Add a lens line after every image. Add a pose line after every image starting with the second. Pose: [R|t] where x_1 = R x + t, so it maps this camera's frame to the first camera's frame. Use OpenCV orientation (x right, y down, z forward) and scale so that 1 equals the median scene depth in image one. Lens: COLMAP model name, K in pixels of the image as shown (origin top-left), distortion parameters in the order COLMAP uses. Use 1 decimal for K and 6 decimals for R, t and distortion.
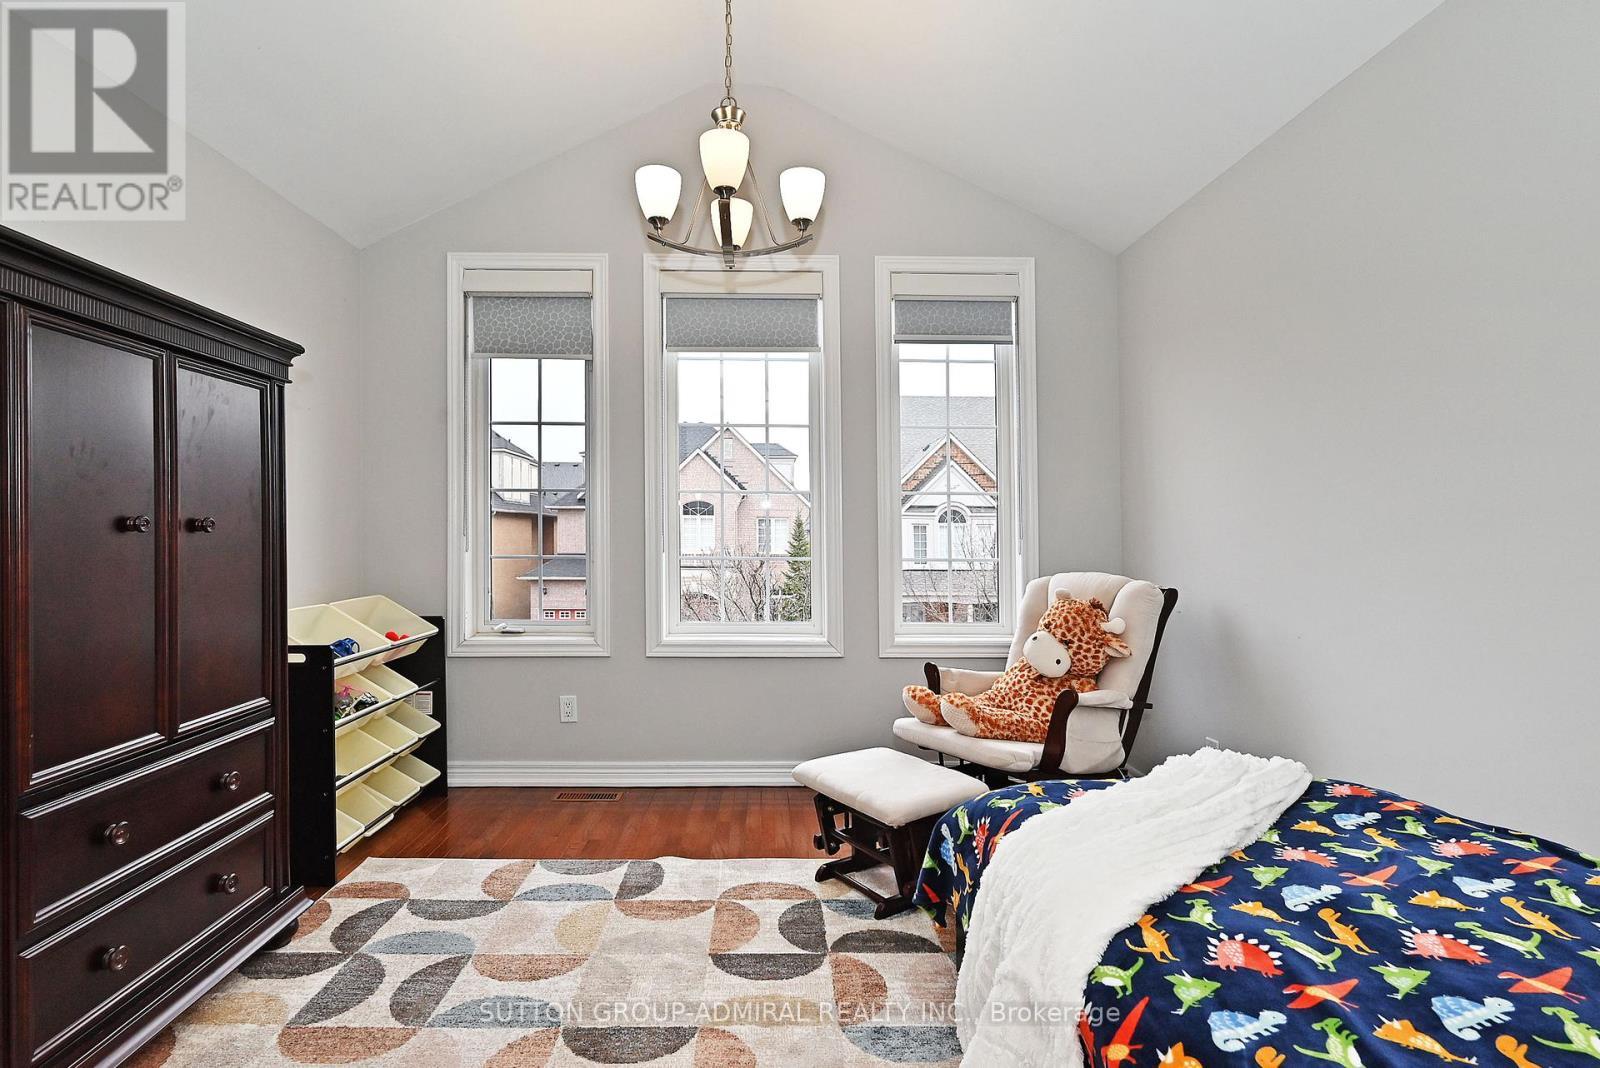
lens RADIAL K [[751.4, 0, 790.1], [0, 751.4, 509.5], [0, 0, 1]] dist [-0.001531, 0.000437]
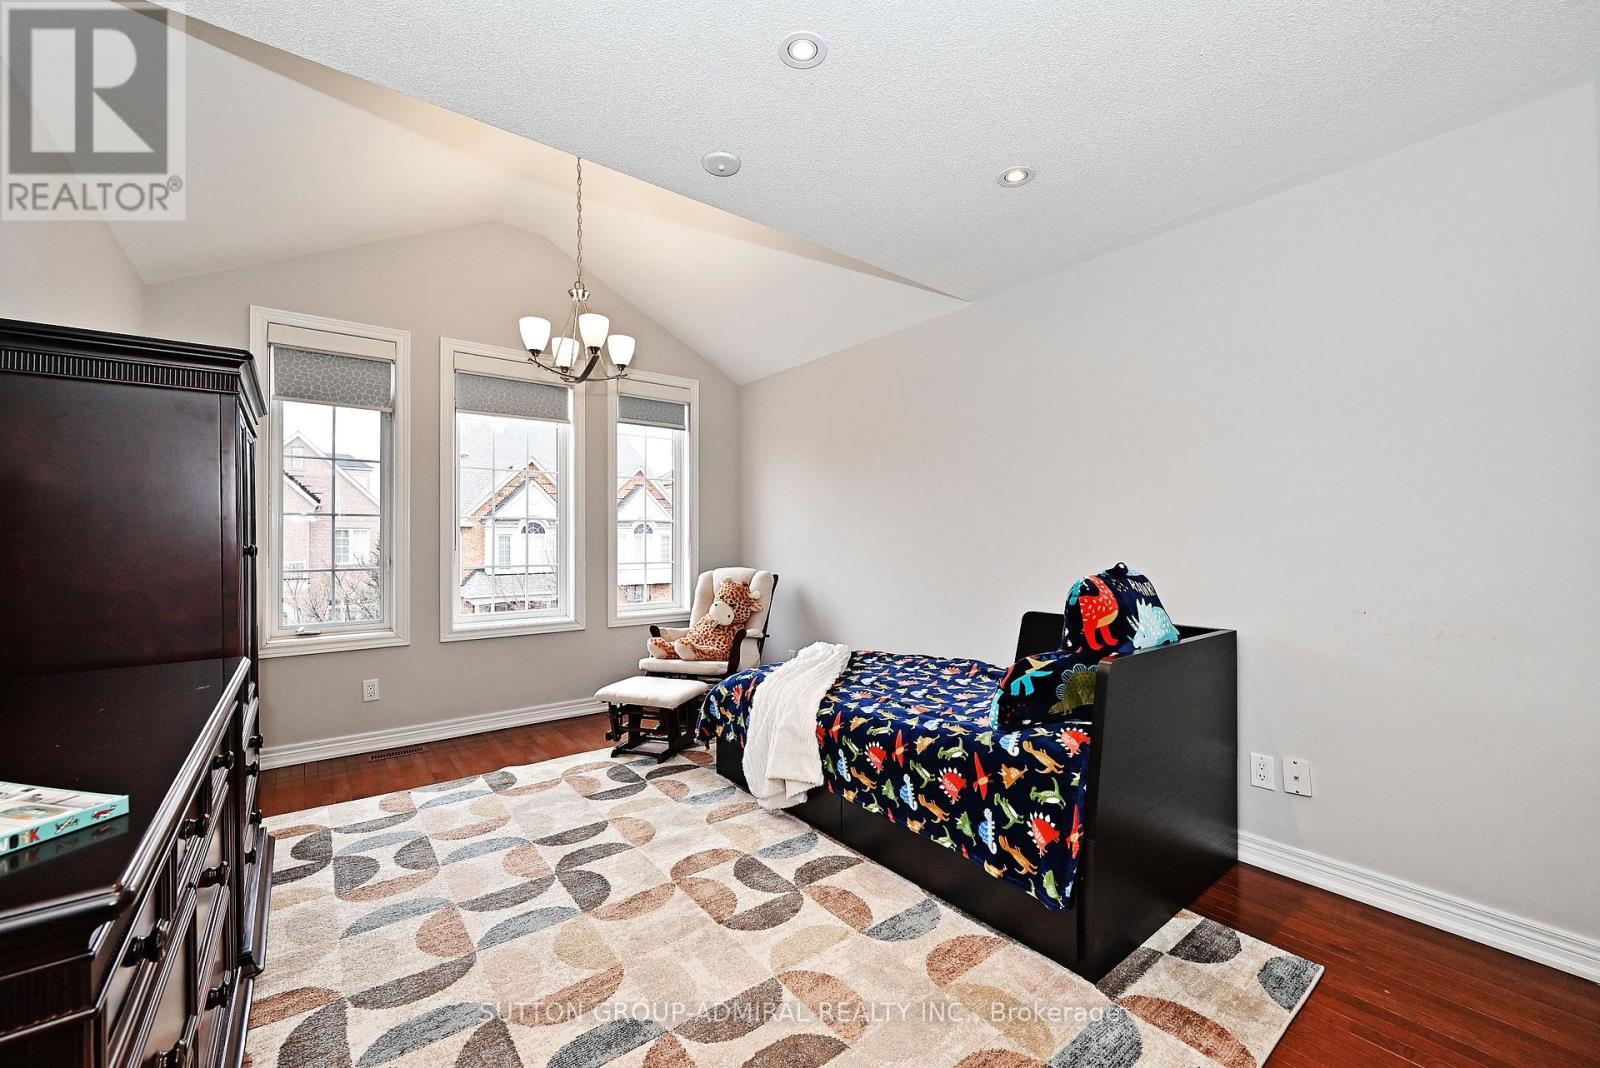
lens RADIAL K [[641.7, 0, 799.7], [0, 641.7, 525.0], [0, 0, 1]] dist [-0.000272, 0.000122]
pose [[0.787786, 0.008706, 0.615887, -0.492937], [-0.013226, 0.999909, 0.002782, -0.028358], [-0.615806, -0.010338, 0.787830, -0.351881]]
